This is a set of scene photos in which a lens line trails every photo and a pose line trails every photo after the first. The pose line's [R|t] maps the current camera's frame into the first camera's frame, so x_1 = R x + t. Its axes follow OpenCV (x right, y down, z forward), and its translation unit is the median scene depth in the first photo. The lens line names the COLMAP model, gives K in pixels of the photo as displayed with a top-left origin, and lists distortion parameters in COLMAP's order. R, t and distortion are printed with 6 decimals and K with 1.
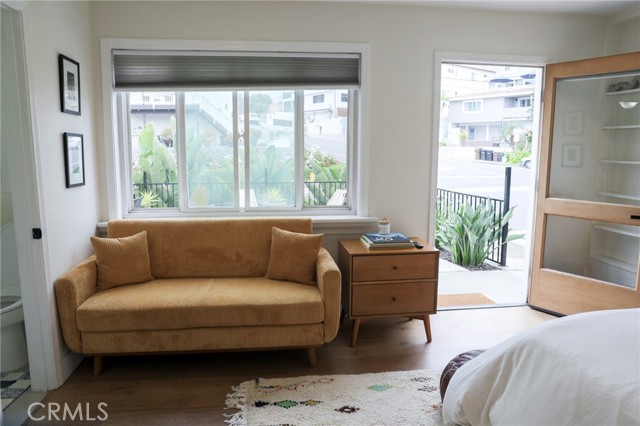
lens RADIAL K [[462.7, 0, 317.1], [0, 462.7, 216.0], [0, 0, 1]] dist [-0.106825, 0.081953]
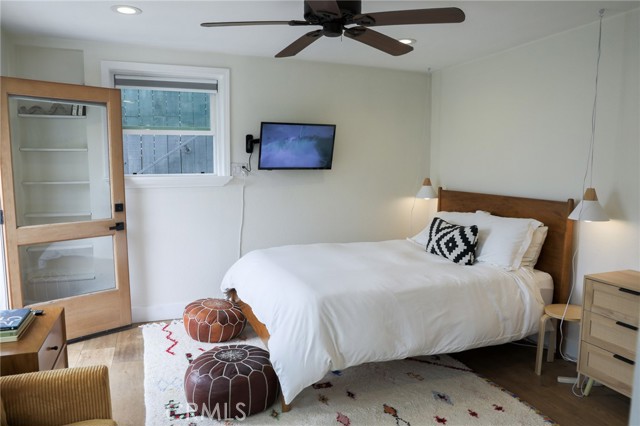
lens RADIAL K [[462.7, 0, 317.1], [0, 462.7, 216.0], [0, 0, 1]] dist [-0.106825, 0.081953]
pose [[-0.228313, -0.112837, 0.967027, -0.182768], [0.141123, 0.978936, 0.147545, -0.042298], [-0.963305, 0.170156, -0.207580, 0.236937]]
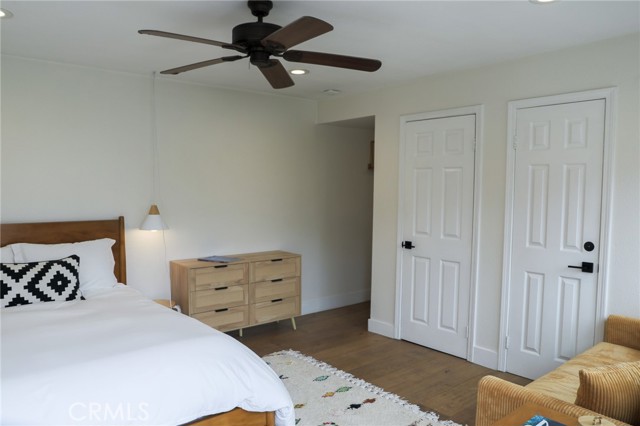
lens RADIAL K [[462.7, 0, 317.1], [0, 462.7, 216.0], [0, 0, 1]] dist [-0.106825, 0.081953]
pose [[-0.848002, 0.032014, -0.529025, 0.177287], [-0.078838, 0.979449, 0.185645, -0.067746], [0.524096, 0.199135, -0.828051, 0.408883]]
